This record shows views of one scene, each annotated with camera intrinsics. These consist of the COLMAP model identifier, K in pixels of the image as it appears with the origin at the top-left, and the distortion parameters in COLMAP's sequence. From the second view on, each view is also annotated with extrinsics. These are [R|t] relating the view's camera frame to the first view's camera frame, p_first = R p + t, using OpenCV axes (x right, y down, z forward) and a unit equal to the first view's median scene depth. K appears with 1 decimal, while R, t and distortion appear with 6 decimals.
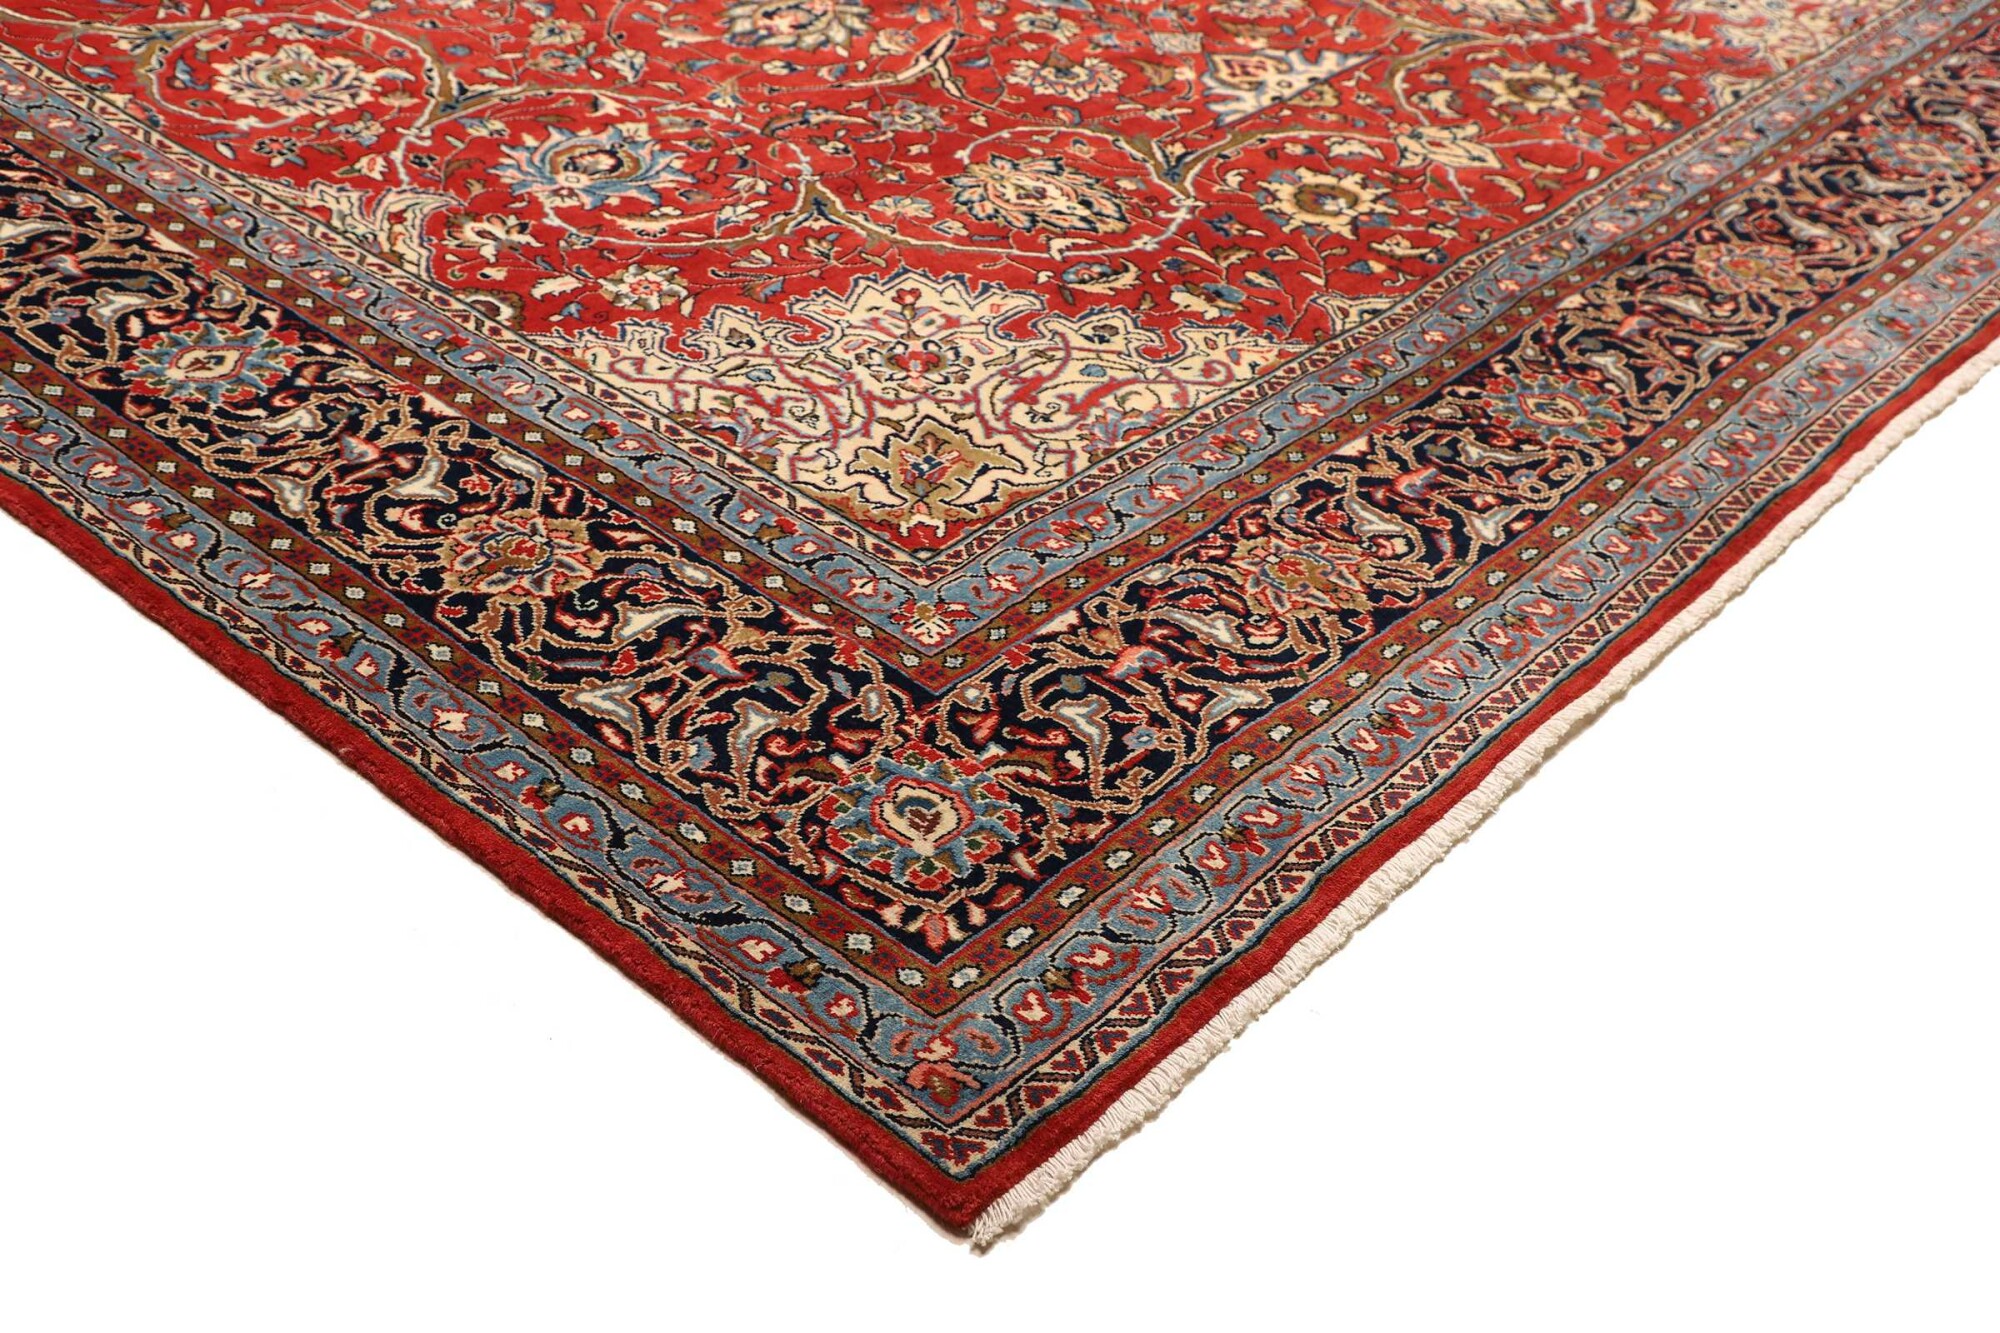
lens RADIAL K [[2351.0, 0, 1000.0], [0, 2351.0, 666.5], [0, 0, 1]] dist [0.086928, 0.098490]
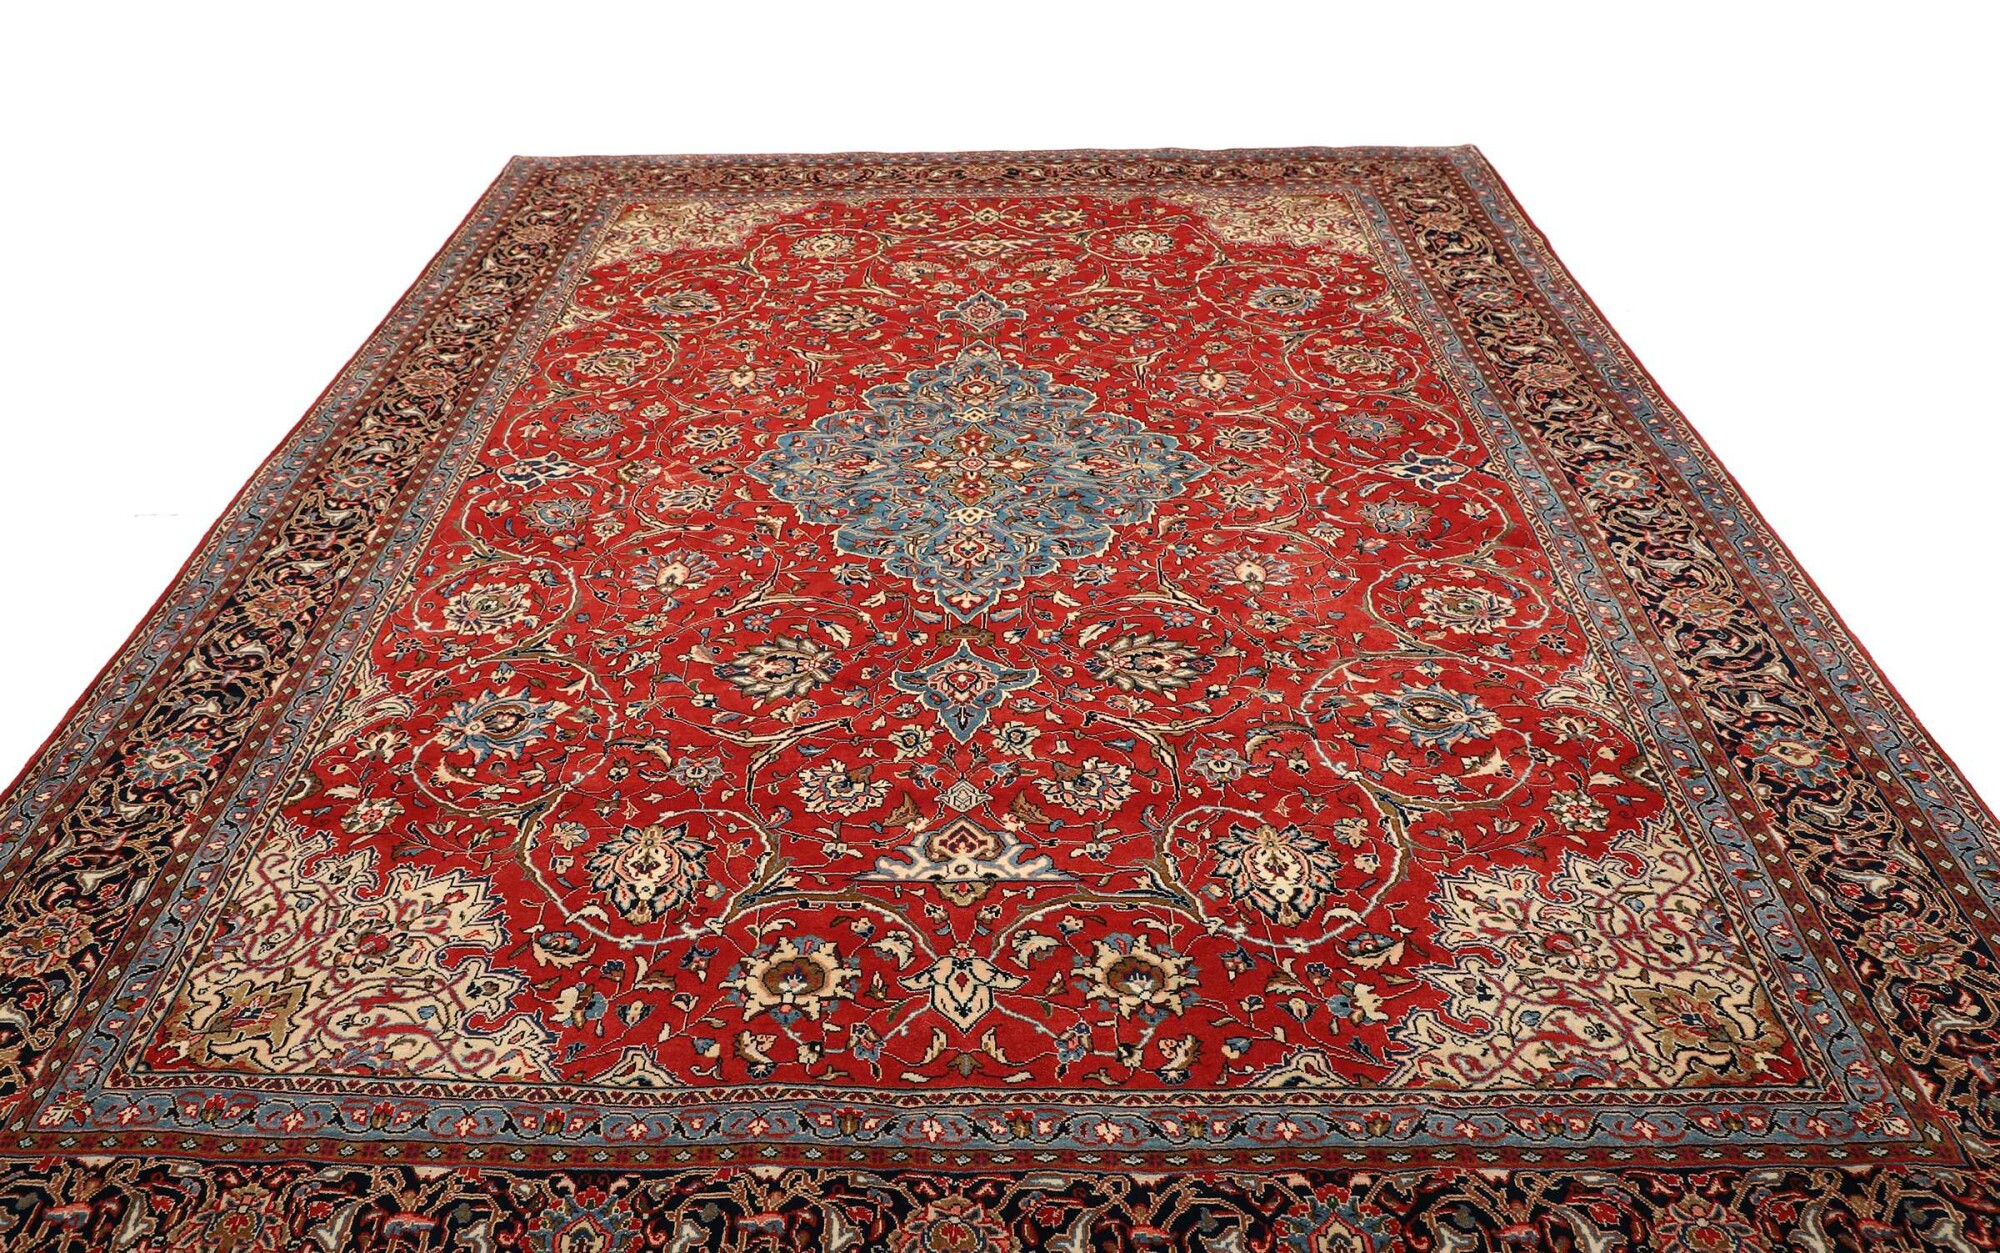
lens RADIAL K [[1545.5, 0, 953.8], [0, 1545.5, 626.4], [0, 0, 1]] dist [-0.037031, 0.046048]
pose [[0.615110, 0.359544, -0.701689, 0.824738], [-0.399145, 0.909503, 0.116132, -0.587819], [0.679943, 0.208642, 0.702955, 0.533476]]
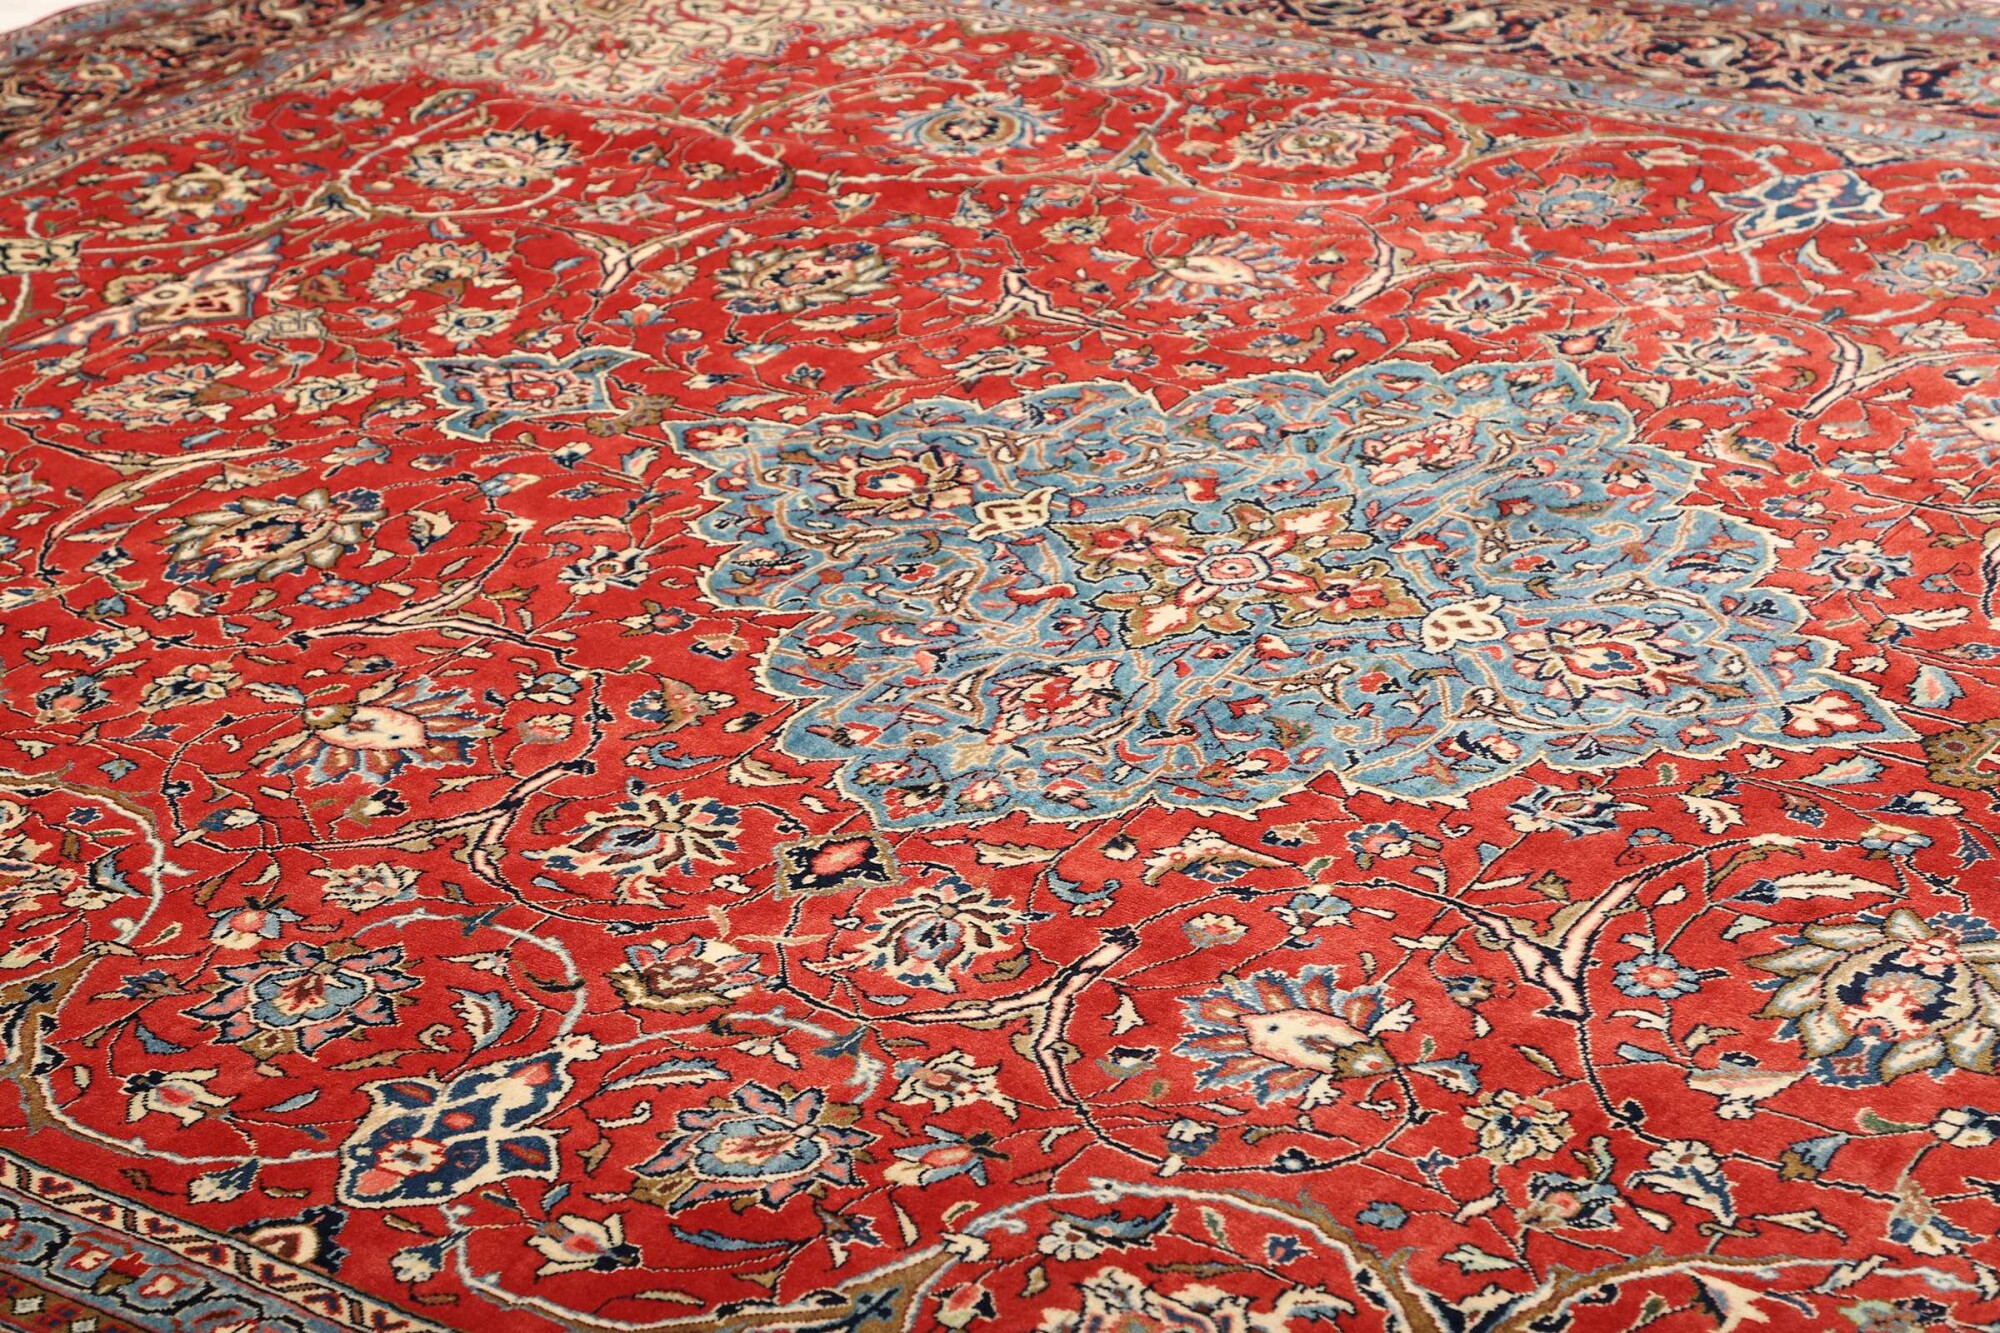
lens RADIAL K [[3842.9, 0, 1000.0], [0, 3842.9, 666.5], [0, 0, 1]] dist [0.354370, 0.079316]
pose [[0.985301, -0.170806, 0.002611, -0.360849], [0.168785, 0.971056, -0.169002, -0.302945], [0.026331, 0.166959, 0.985612, 0.157849]]
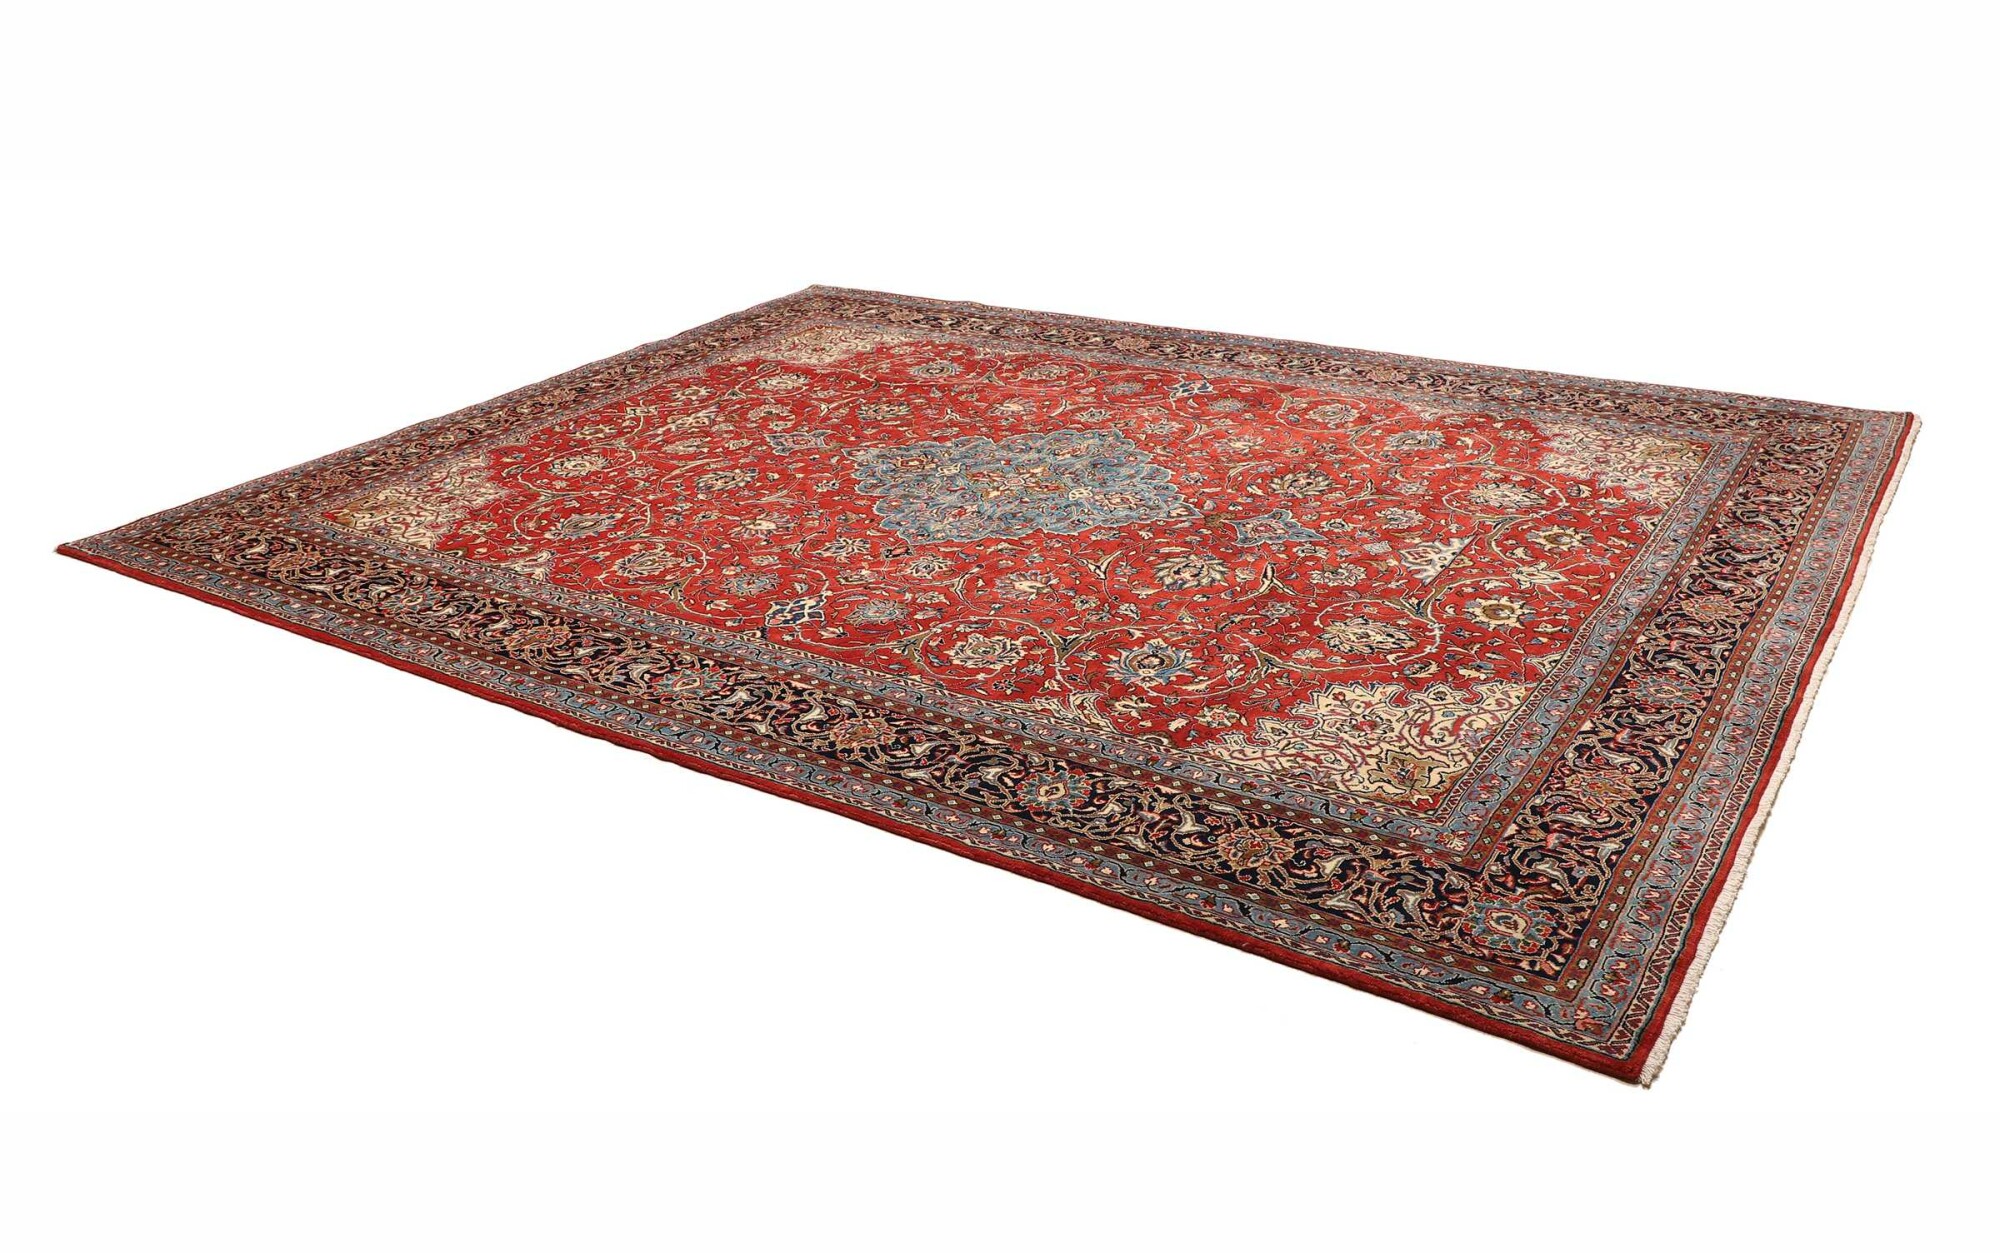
lens RADIAL K [[1641.6, 0, 1043.2], [0, 1641.6, 623.9], [0, 0, 1]] dist [-0.026544, 0.009498]
pose [[0.981105, -0.183404, 0.061604, -0.389087], [0.191929, 0.962776, -0.190333, 0.002121], [-0.024403, 0.198560, 0.979785, -0.409505]]
